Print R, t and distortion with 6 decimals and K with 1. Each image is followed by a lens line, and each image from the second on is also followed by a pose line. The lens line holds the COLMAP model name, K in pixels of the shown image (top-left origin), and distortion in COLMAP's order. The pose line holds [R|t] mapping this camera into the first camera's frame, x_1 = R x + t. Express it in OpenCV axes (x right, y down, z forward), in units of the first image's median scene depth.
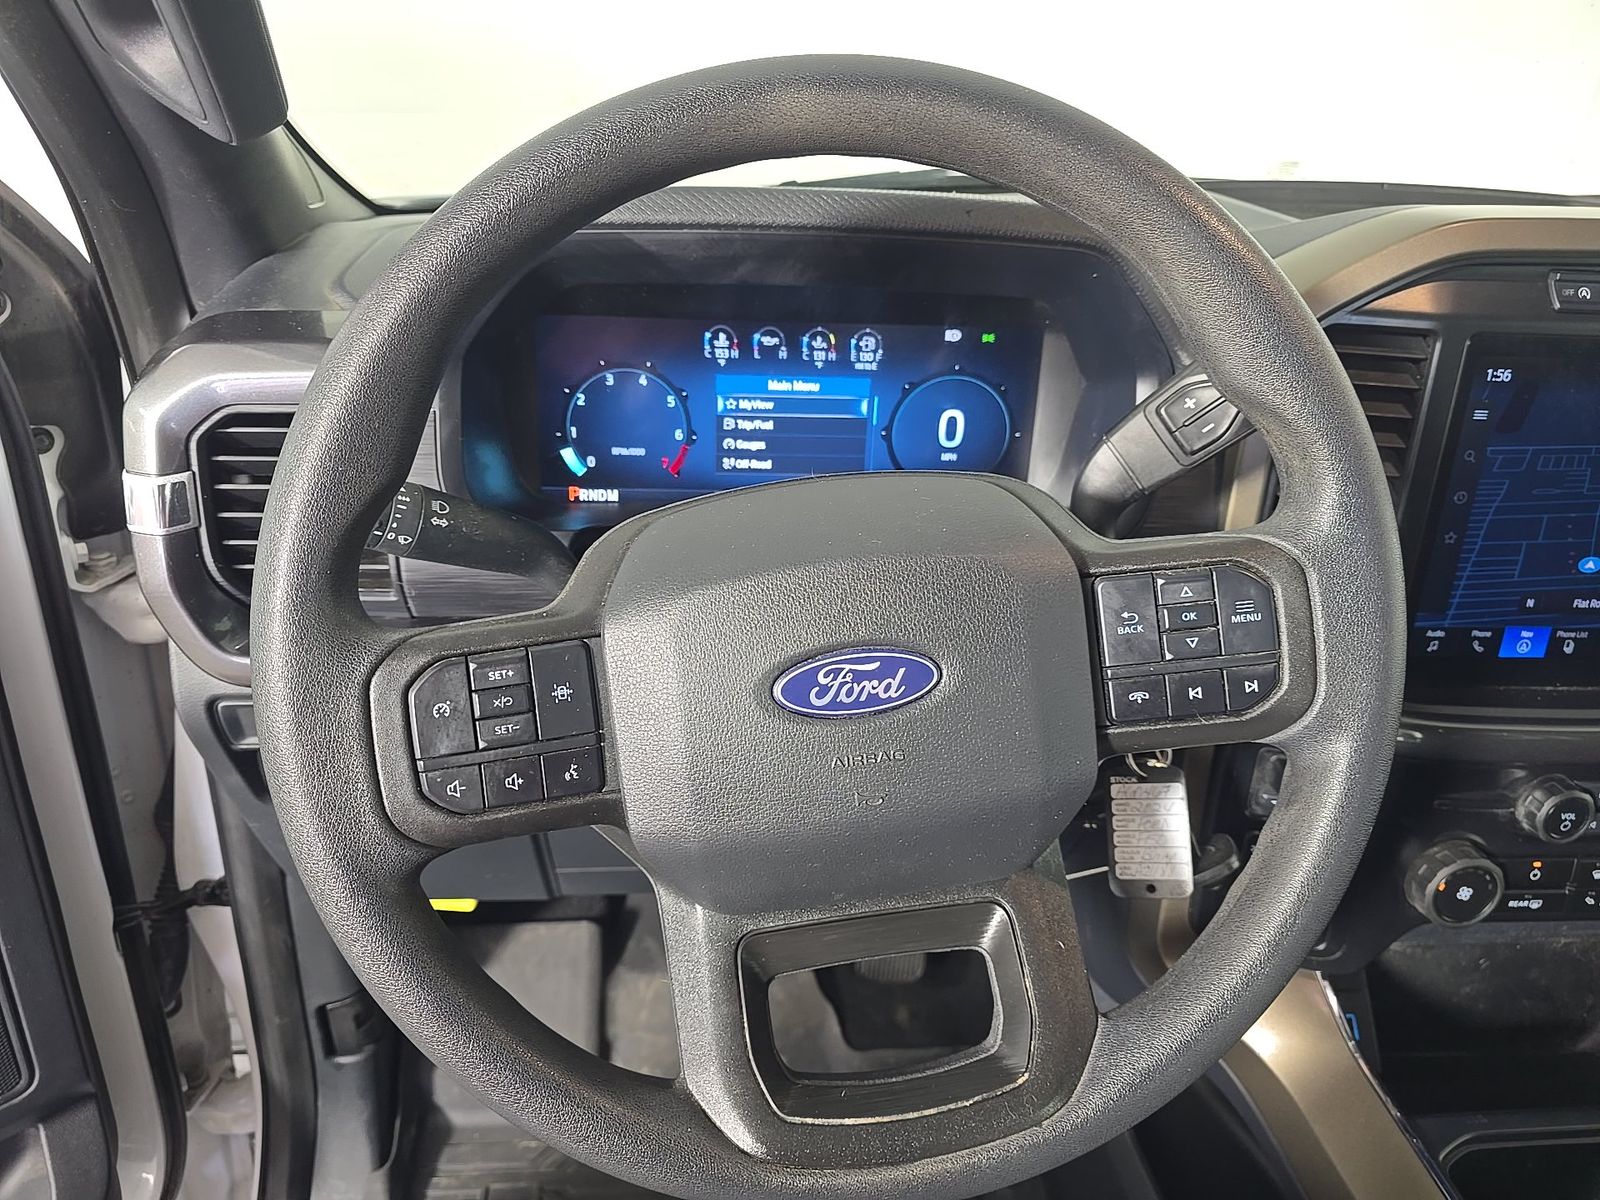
lens RADIAL K [[1076.0, 0, 800.0], [0, 1076.0, 600.0], [0, 0, 1]] dist [0.006957, -0.027279]
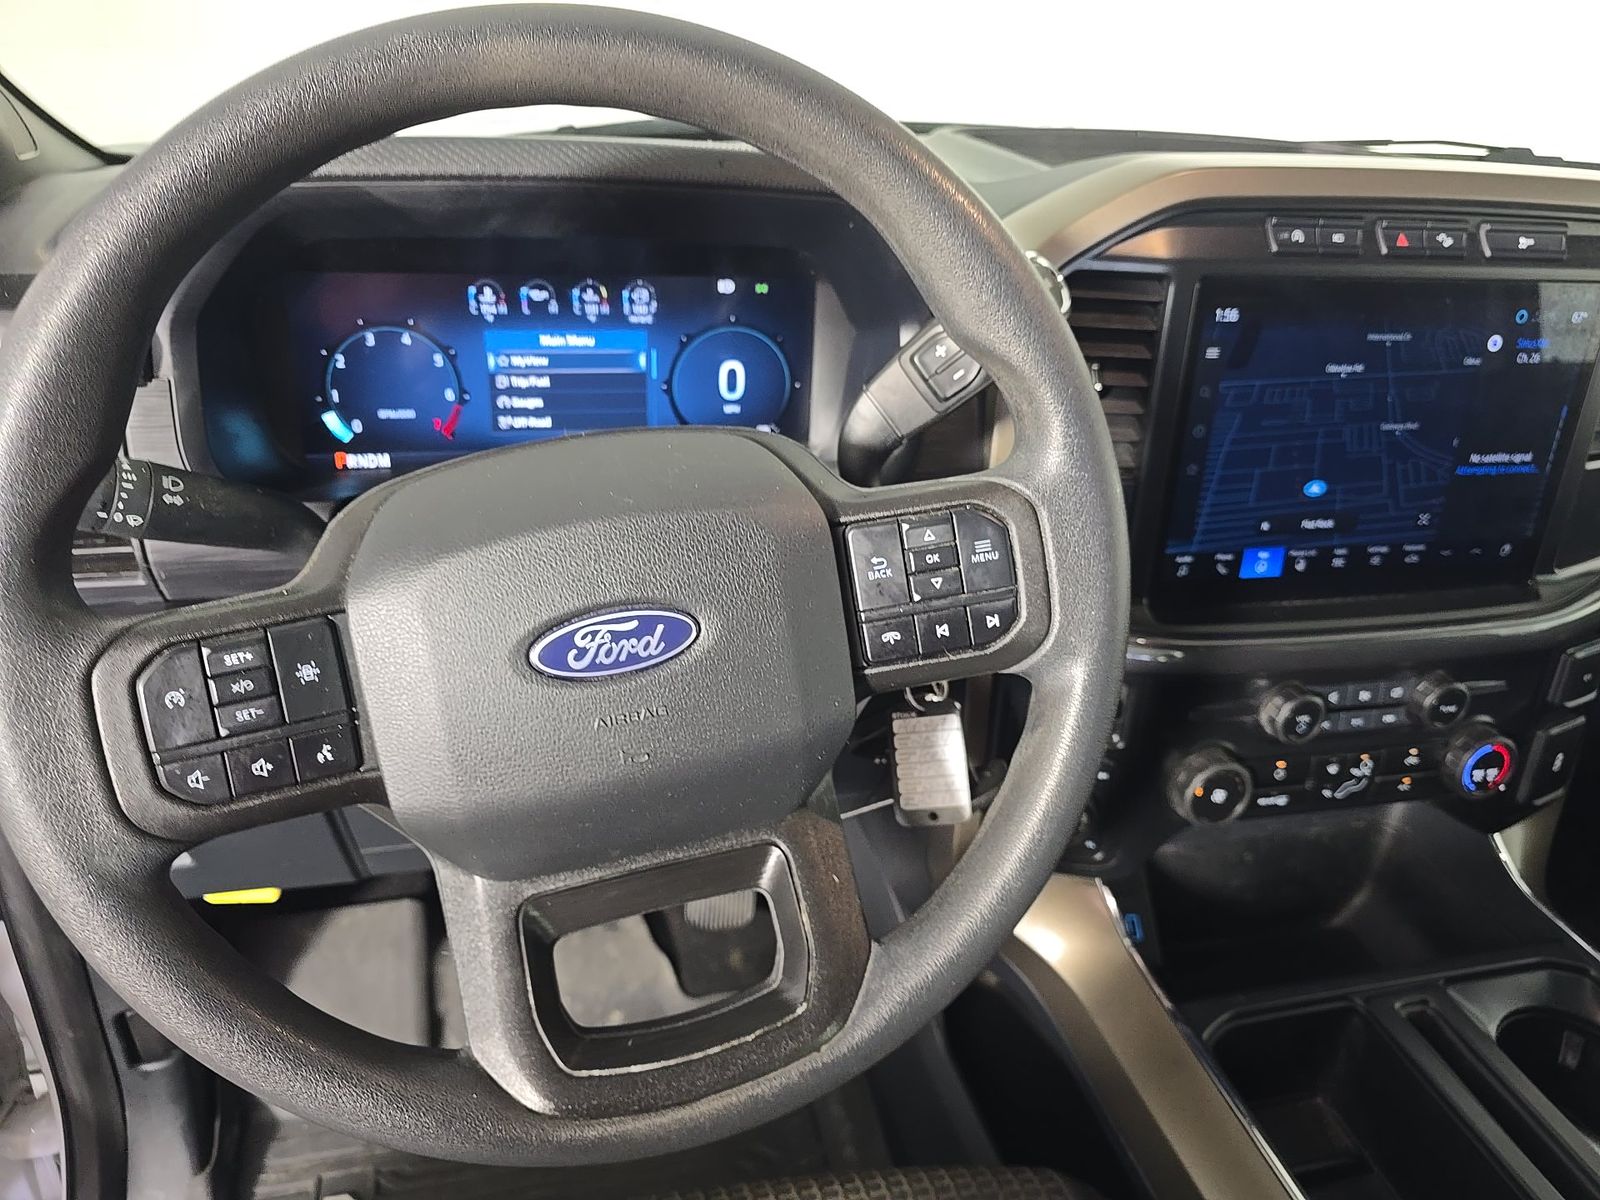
lens RADIAL K [[1080.5, 0, 800.0], [0, 1080.5, 600.0], [0, 0, 1]] dist [0.006238, -0.024077]
pose [[0.987573, -0.059896, 0.145297, 0.052477], [0.053032, 0.997307, 0.050664, -0.003008], [-0.147940, -0.042329, 0.988090, -0.013991]]
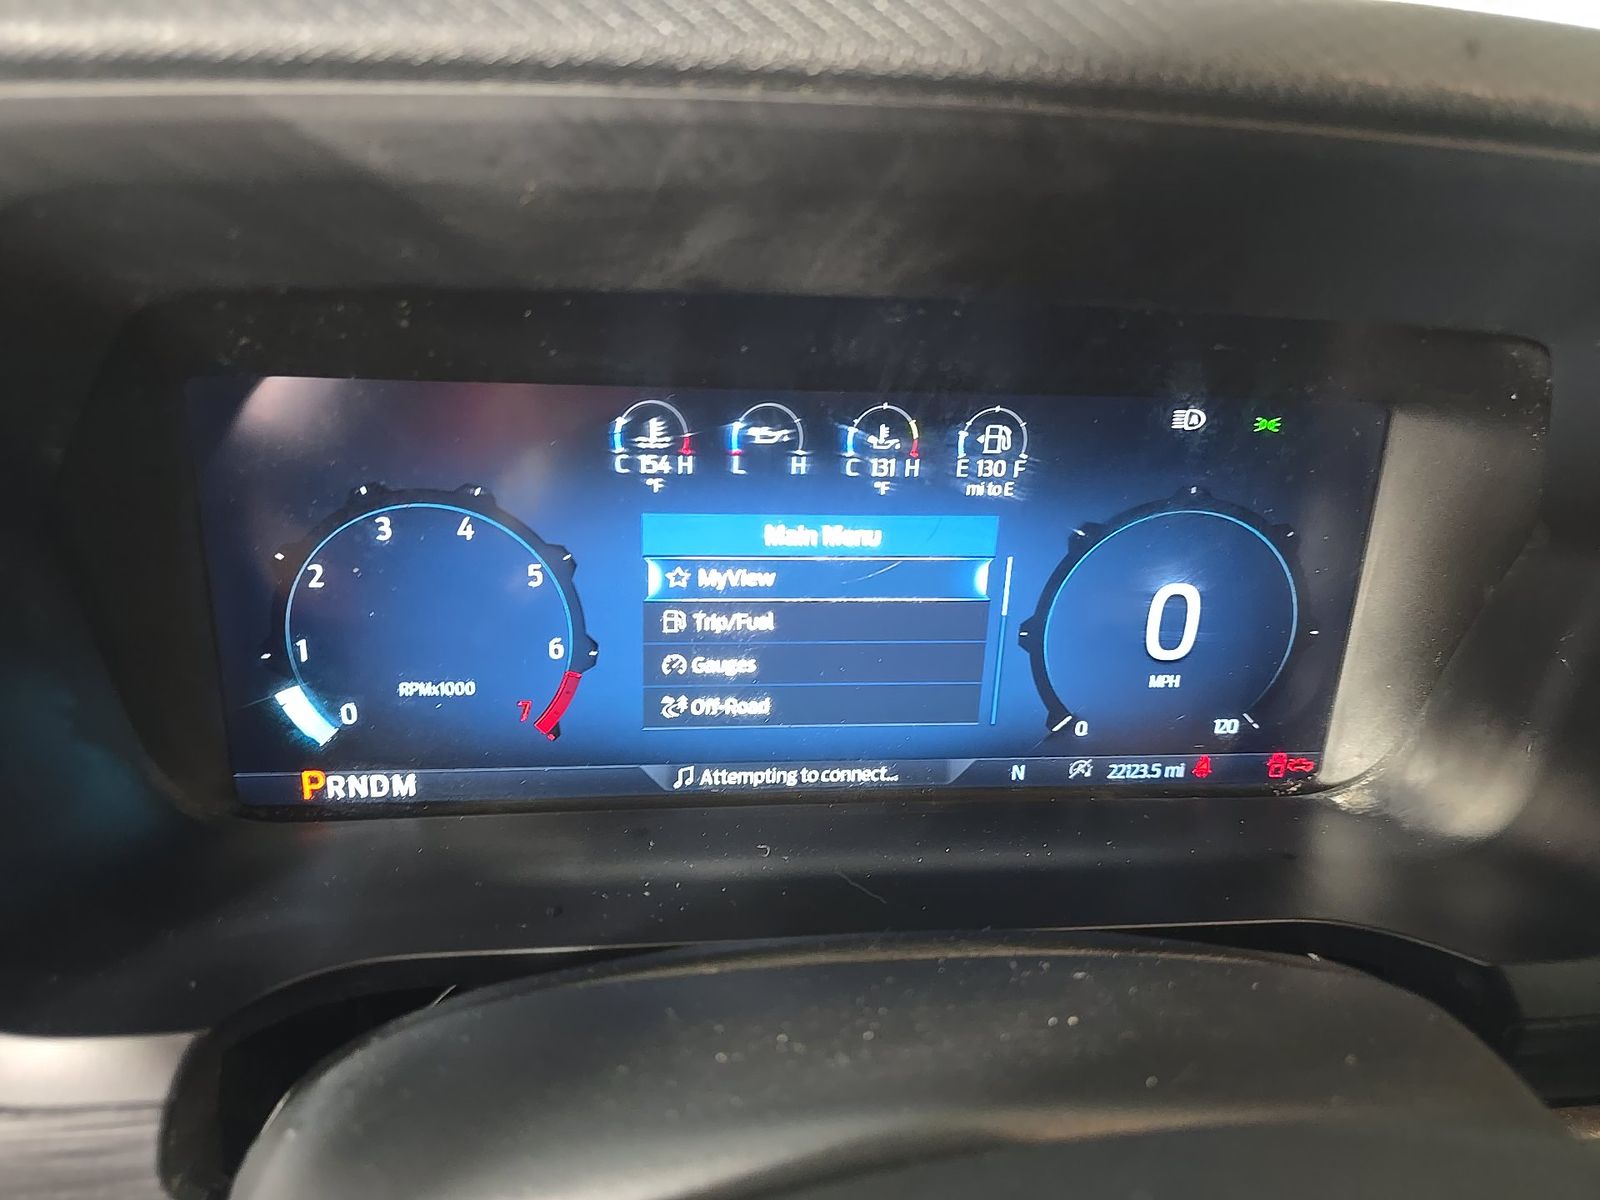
lens RADIAL K [[1095.2, 0, 804.3], [0, 1095.2, 575.3], [0, 0, 1]] dist [0.050498, -0.110918]
pose [[0.999346, -0.009869, 0.034795, -0.032955], [0.011930, 0.998156, -0.059525, -0.179183], [-0.034144, 0.059901, 0.997620, 0.641600]]
